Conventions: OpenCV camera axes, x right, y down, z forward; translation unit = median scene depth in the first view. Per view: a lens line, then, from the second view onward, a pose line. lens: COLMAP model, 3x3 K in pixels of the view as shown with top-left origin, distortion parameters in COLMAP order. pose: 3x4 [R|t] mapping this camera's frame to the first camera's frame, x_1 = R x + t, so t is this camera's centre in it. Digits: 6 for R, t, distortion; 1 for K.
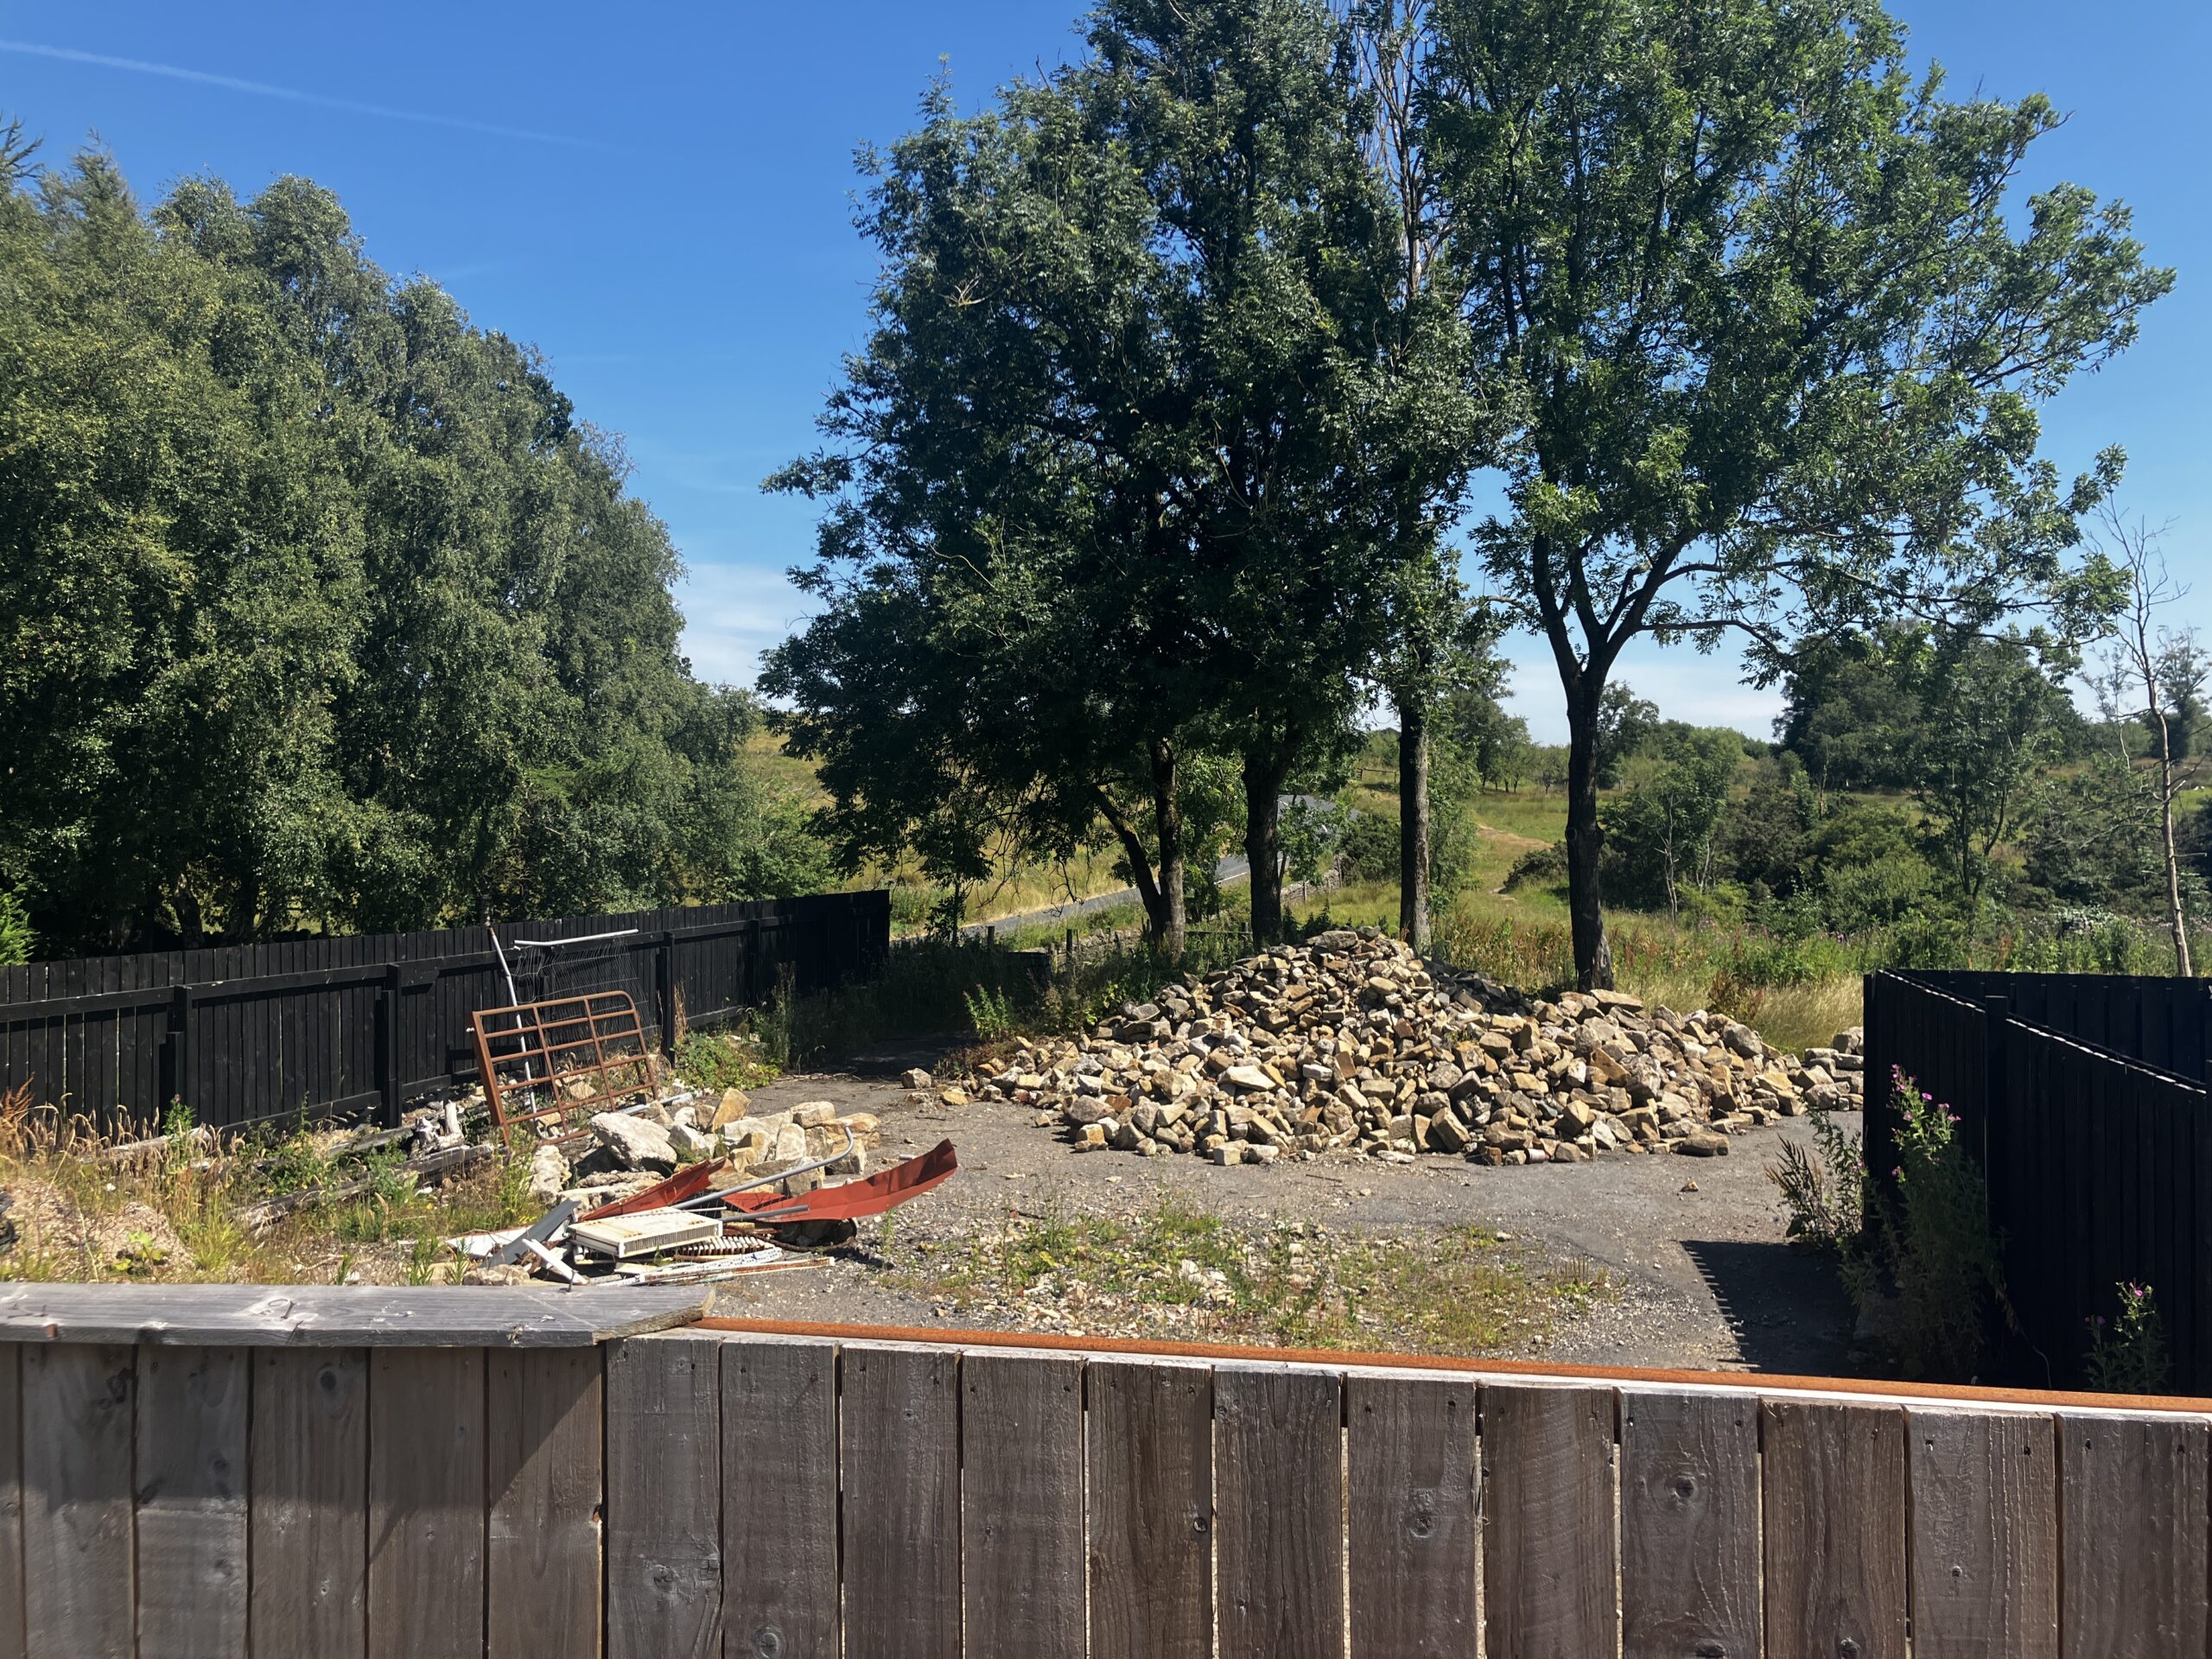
lens RADIAL K [[1797.7, 0, 1094.2], [0, 1797.7, 820.6], [0, 0, 1]] dist [0.047625, -0.056508]
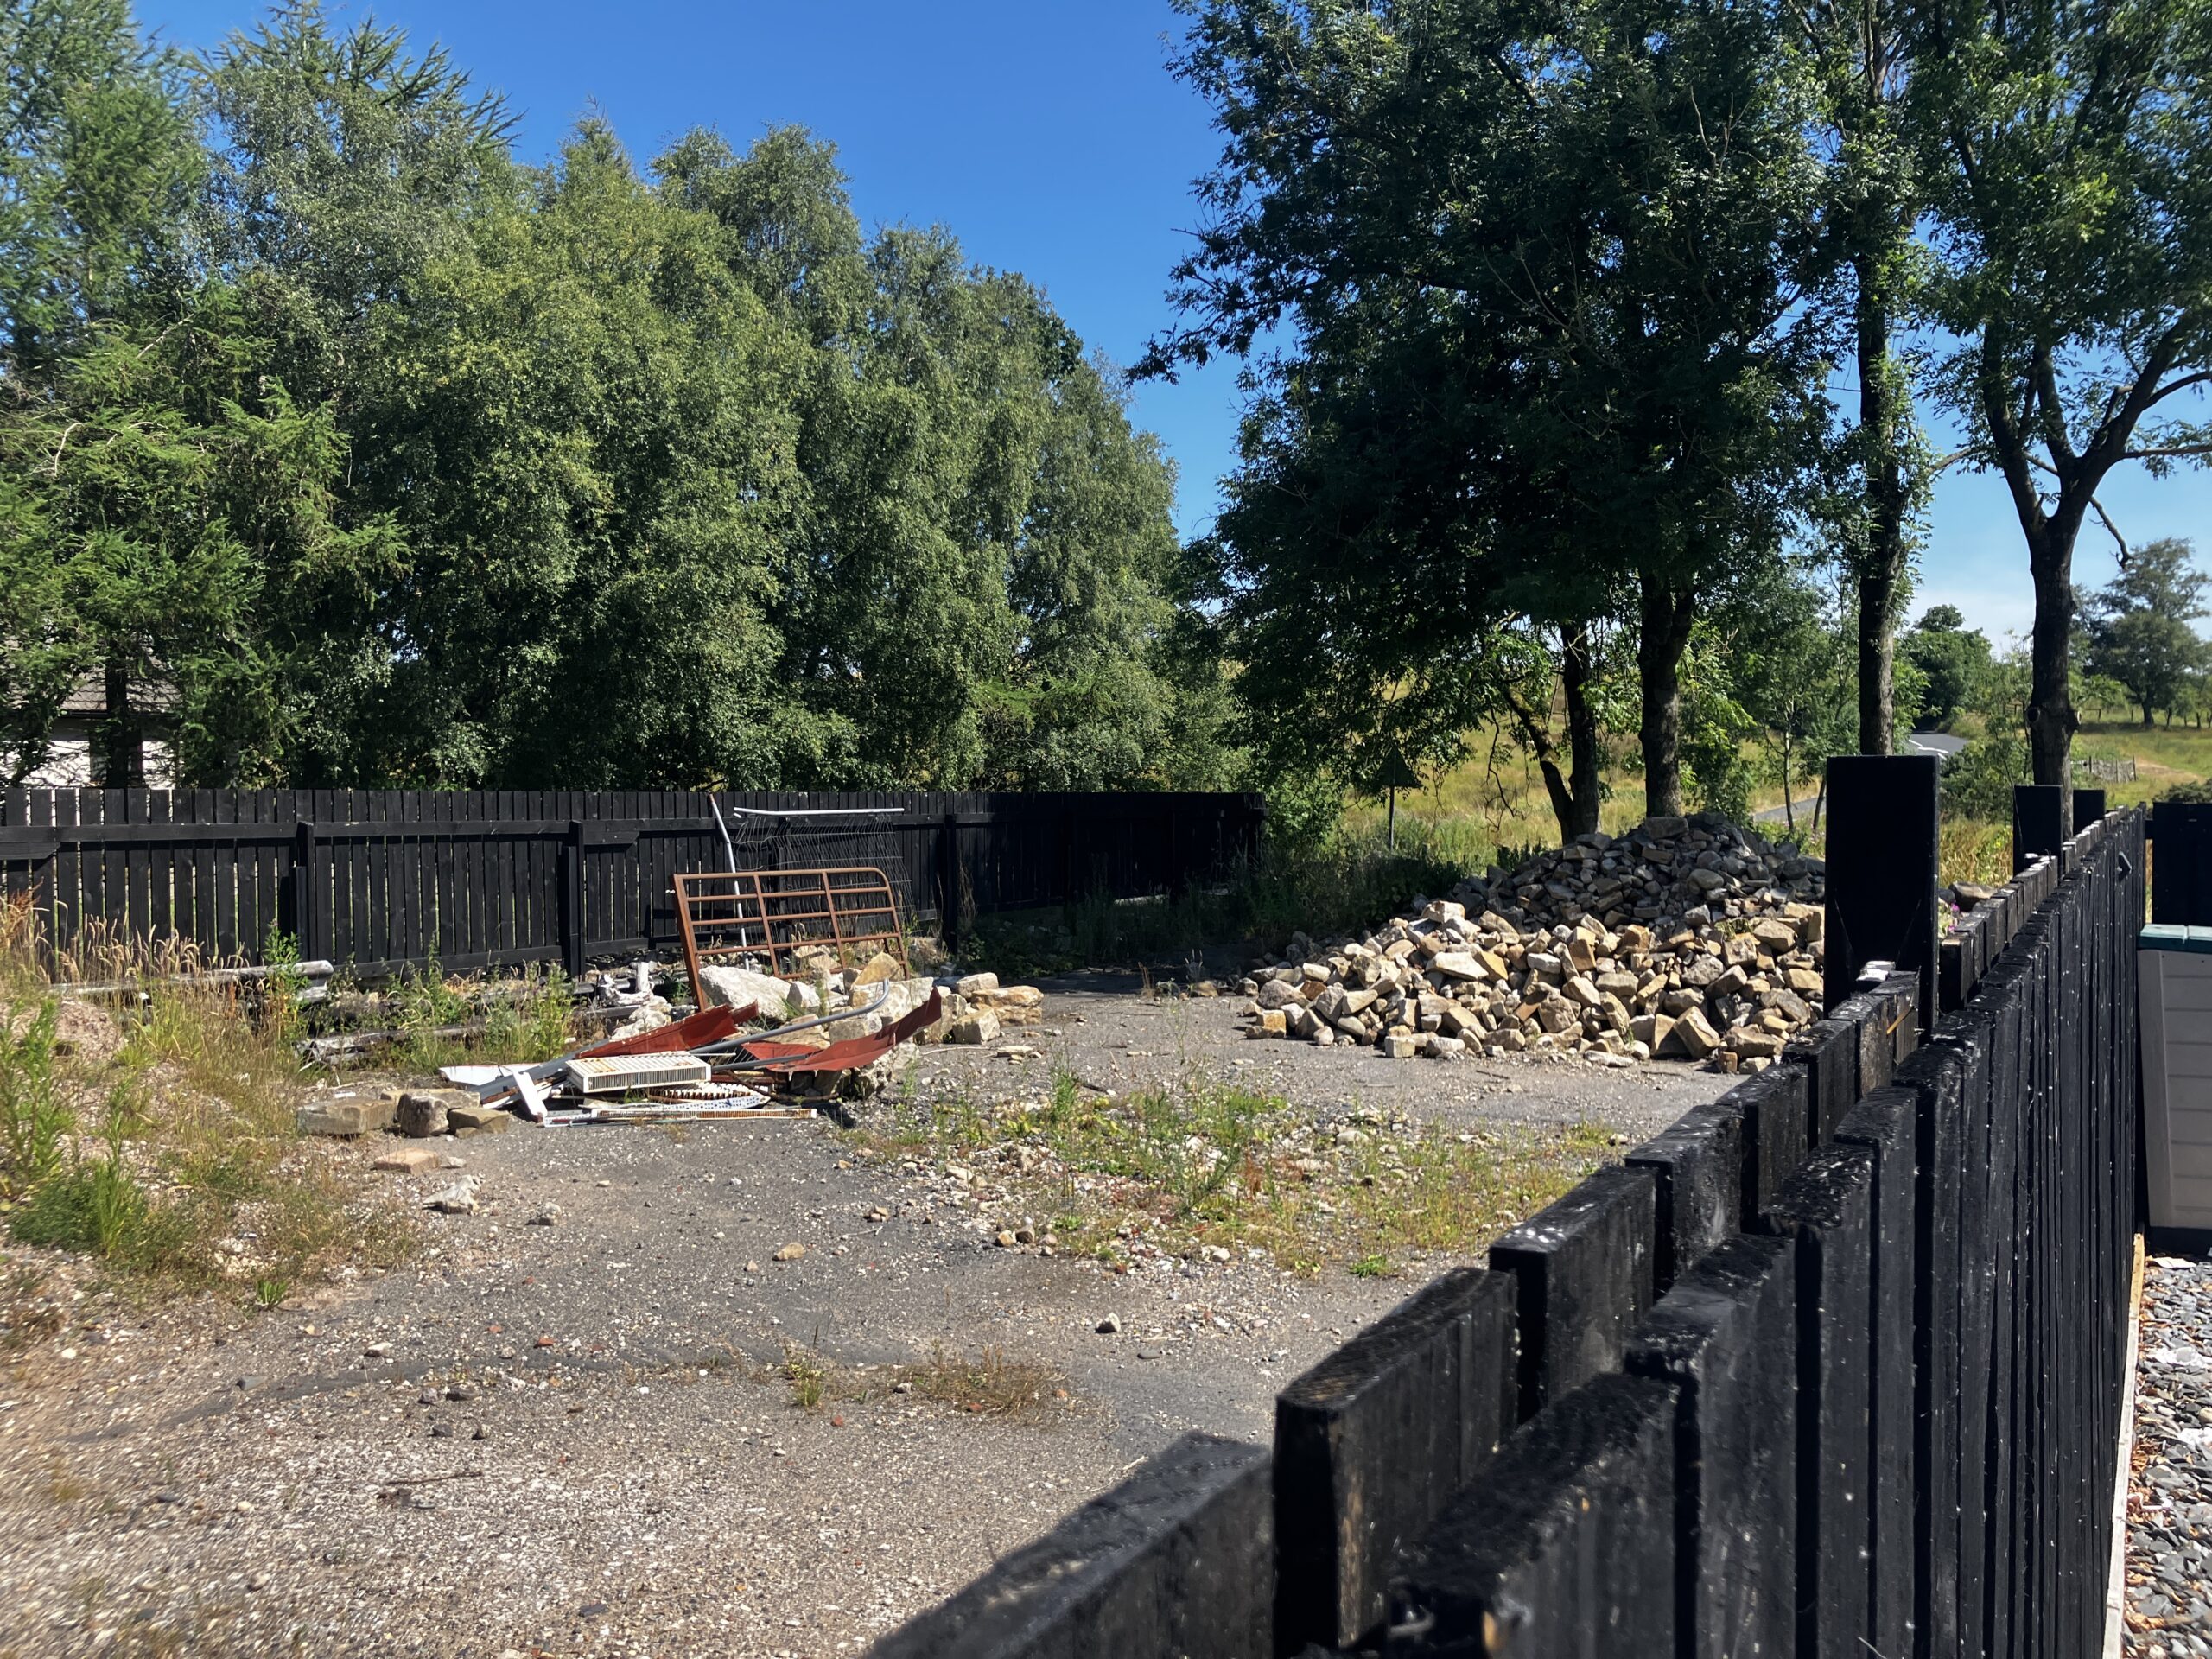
lens RADIAL K [[1797.7, 0, 1113.4], [0, 1797.7, 835.2], [0, 0, 1]] dist [0.047625, -0.056508]
pose [[0.947985, 0.007347, -0.318230, 0.201625], [0.004019, 0.999378, 0.035045, 0.048514], [0.318290, -0.034501, 0.947365, 0.124900]]
